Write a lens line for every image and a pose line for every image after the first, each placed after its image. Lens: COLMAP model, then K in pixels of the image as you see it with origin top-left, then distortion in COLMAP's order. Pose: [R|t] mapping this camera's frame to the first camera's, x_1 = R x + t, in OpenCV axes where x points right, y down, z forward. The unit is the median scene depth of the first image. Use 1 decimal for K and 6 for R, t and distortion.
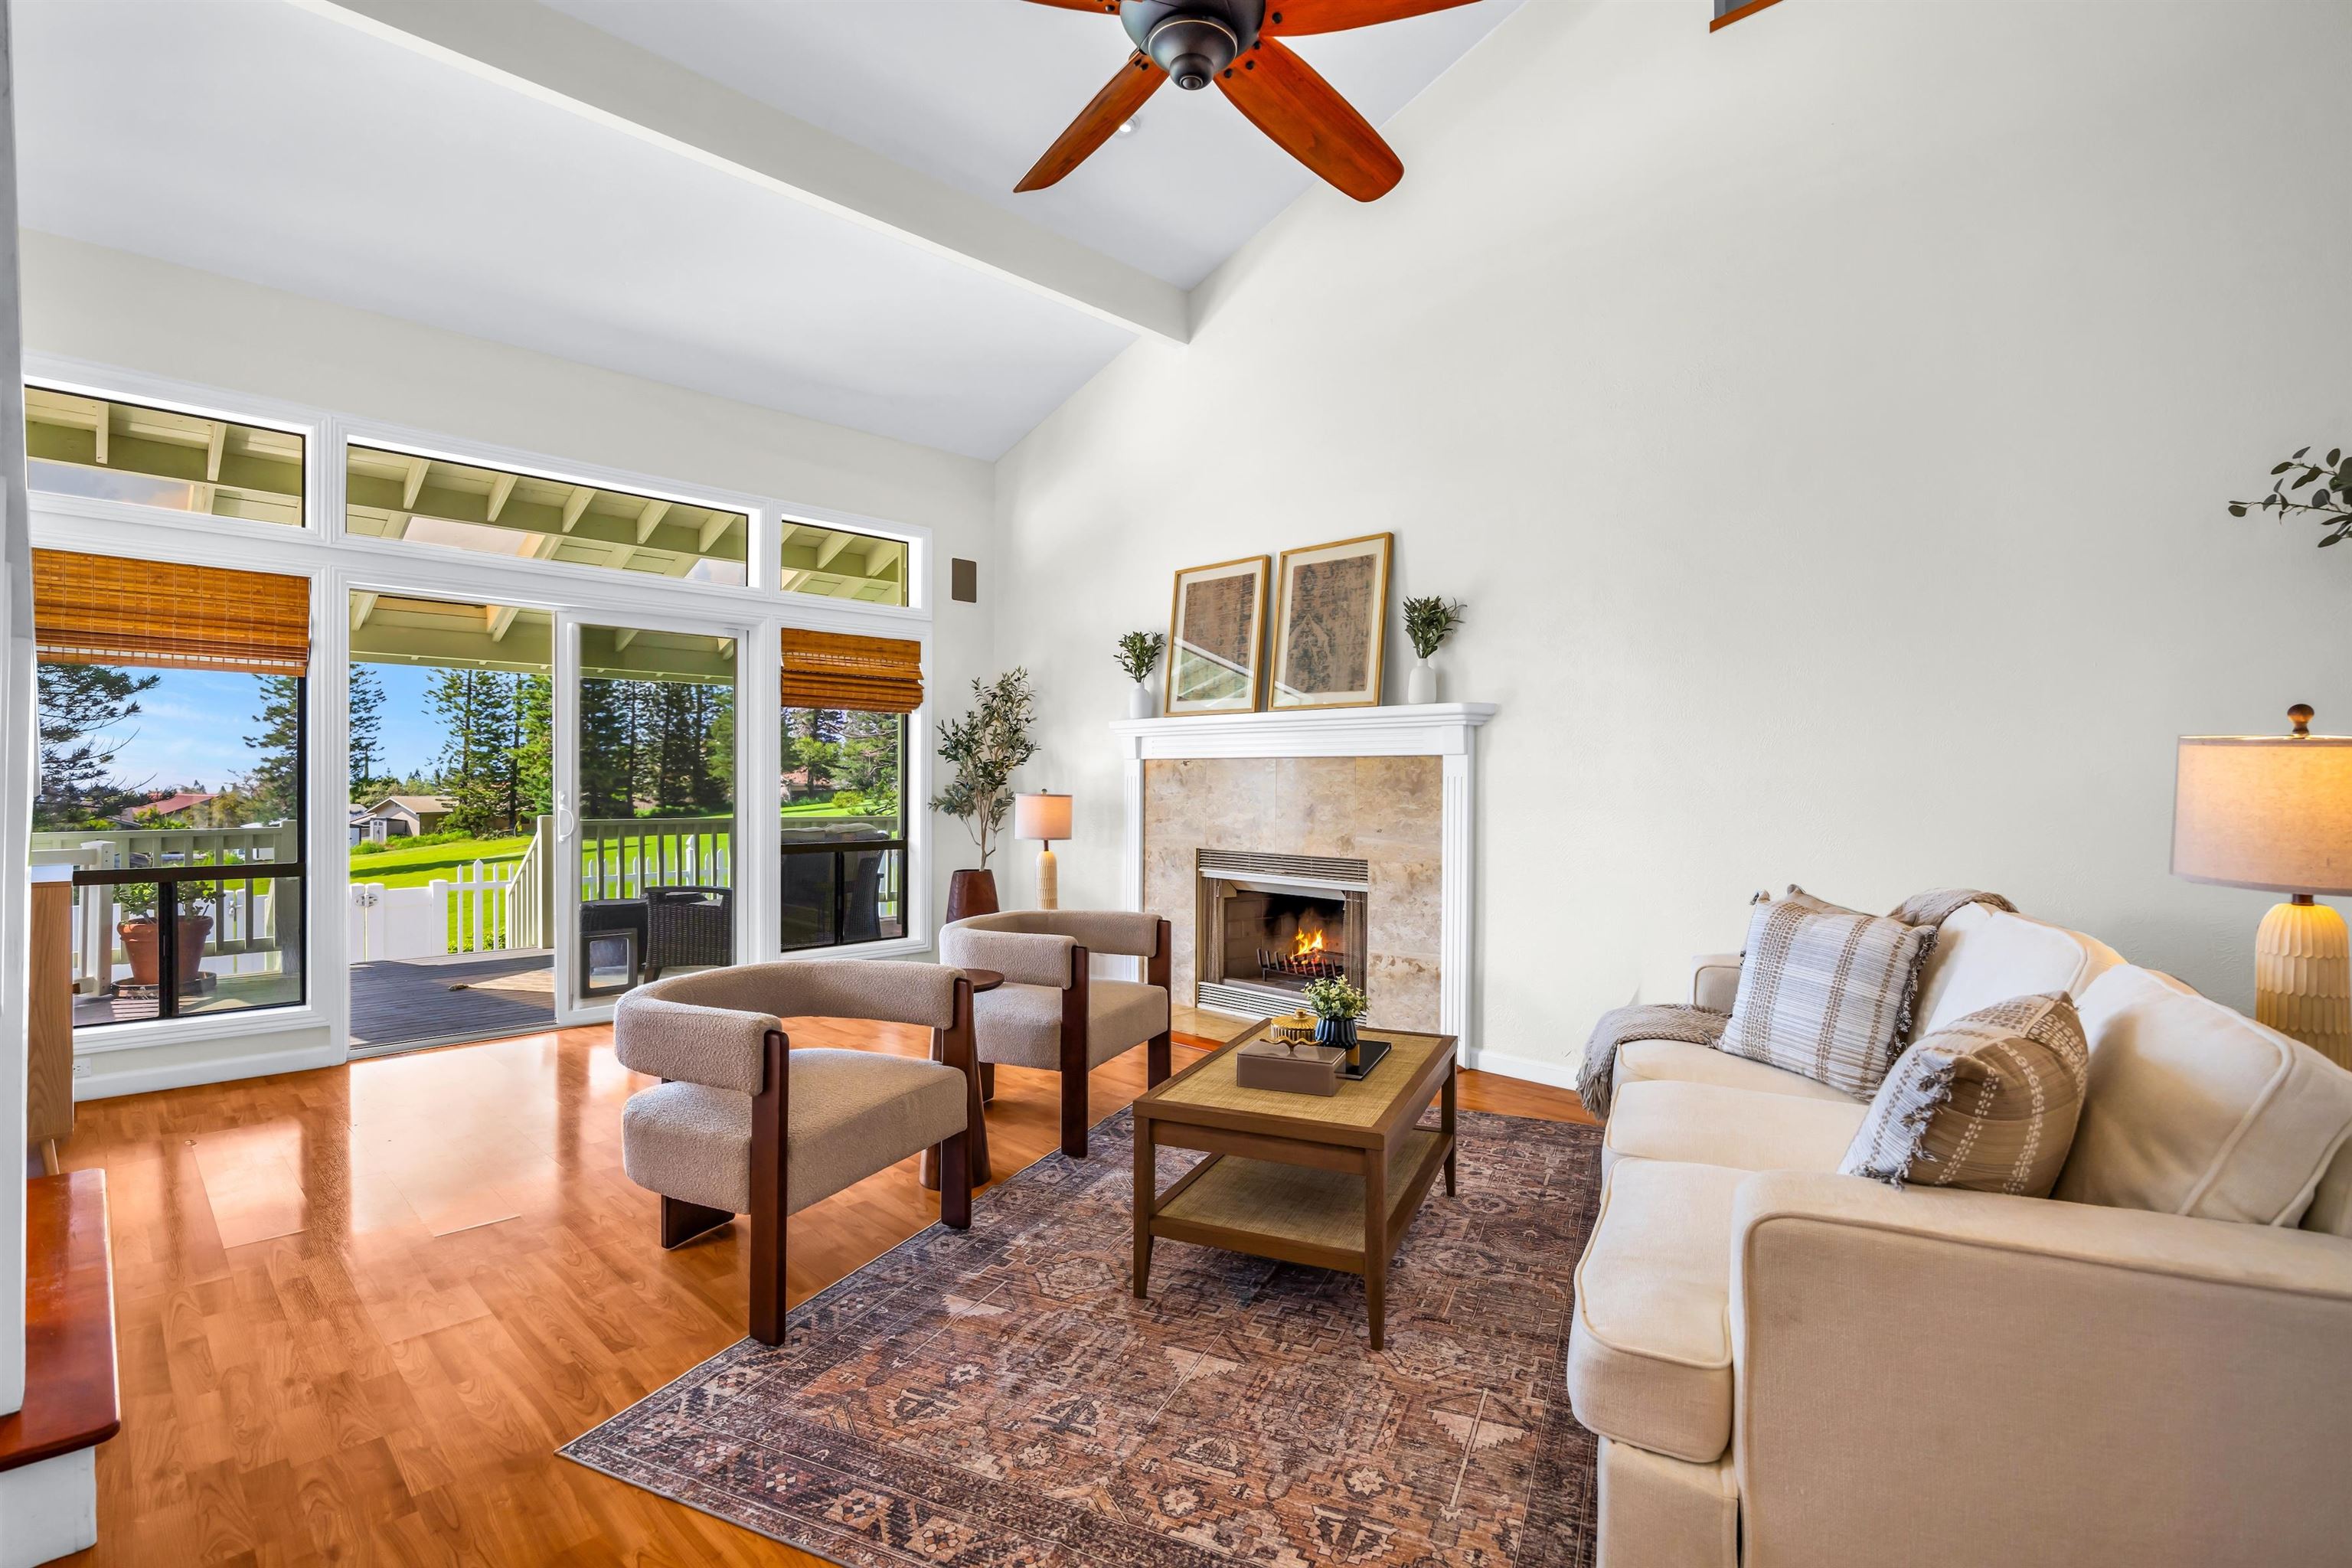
lens RADIAL K [[1116.9, 0, 1183.3], [0, 1116.9, 786.5], [0, 0, 1]] dist [-0.017528, -0.000425]
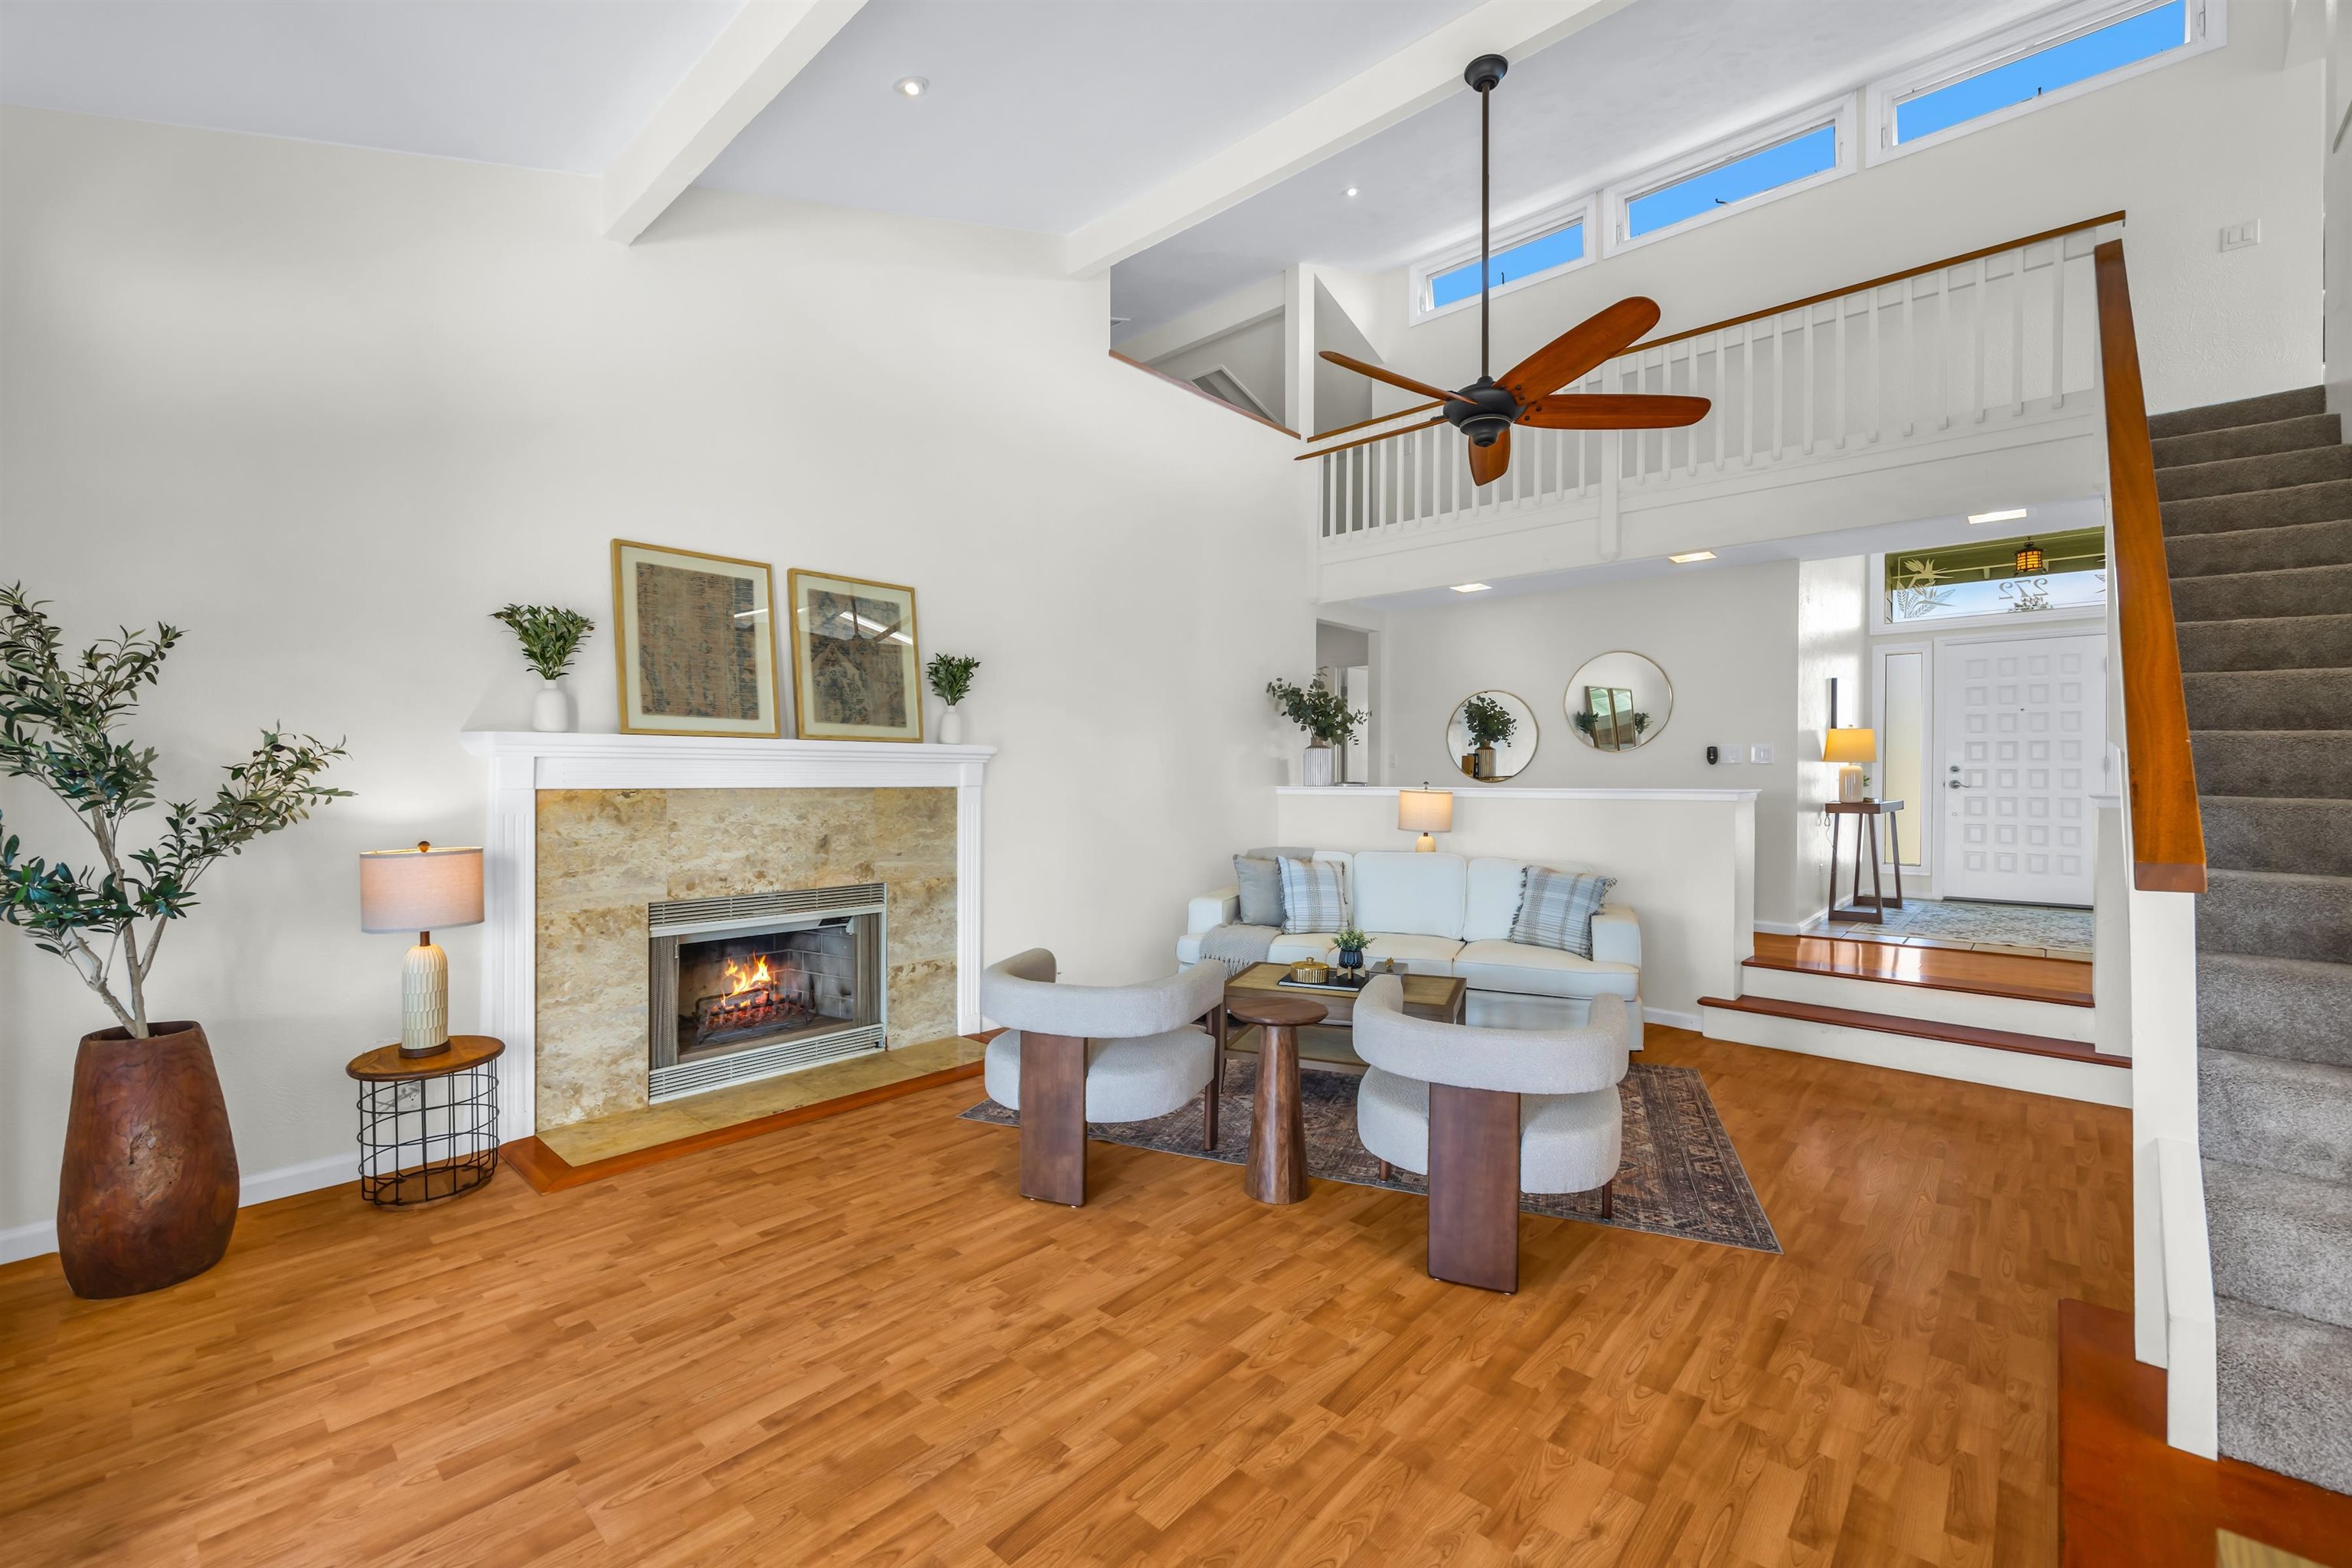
lens RADIAL K [[941.2, 0, 1138.9], [0, 941.2, 781.7], [0, 0, 1]] dist [-0.006987, -0.000313]
pose [[-0.011460, -0.009694, 0.999887, -0.734954], [0.004321, 0.999943, 0.009744, -0.039066], [-0.999925, 0.004432, -0.011417, 0.748422]]
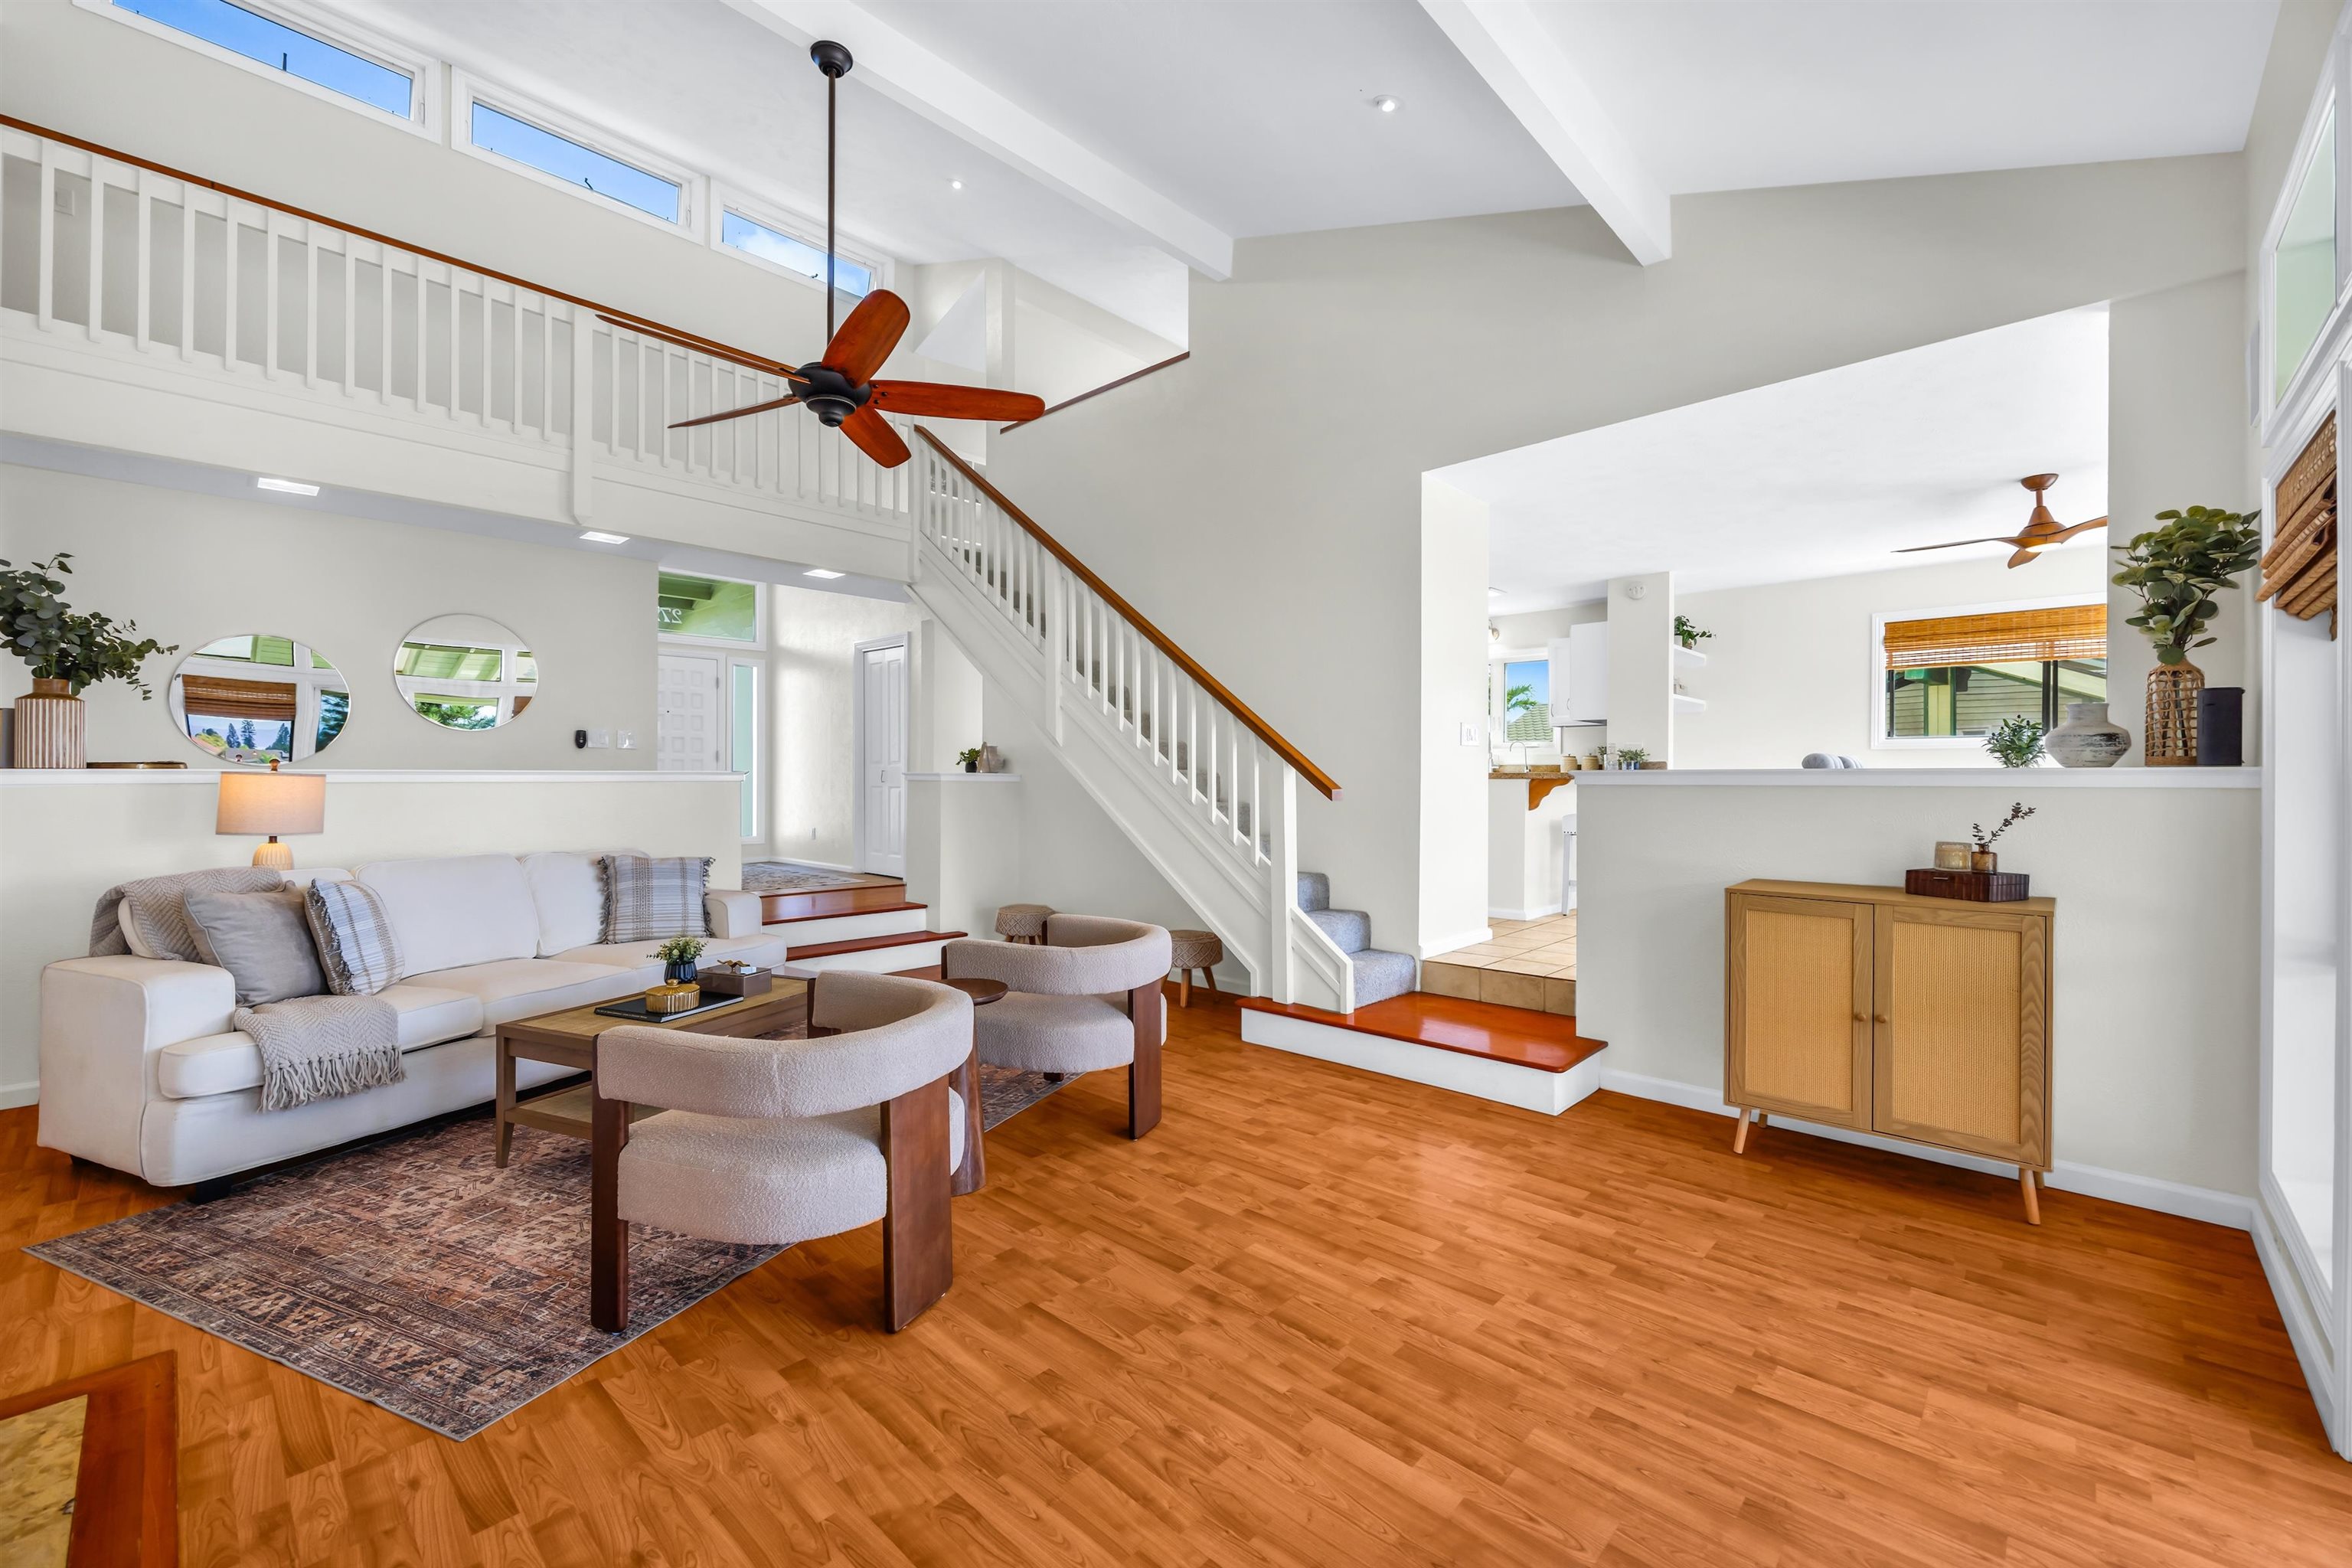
lens RADIAL K [[941.2, 0, 1205.0], [0, 941.2, 762.6], [0, 0, 1]] dist [-0.006987, -0.000313]
pose [[-0.999935, -0.005192, -0.010143, -0.285293], [-0.005143, 0.999975, -0.004889, -0.024345], [0.010168, -0.004836, -0.999937, 1.224659]]
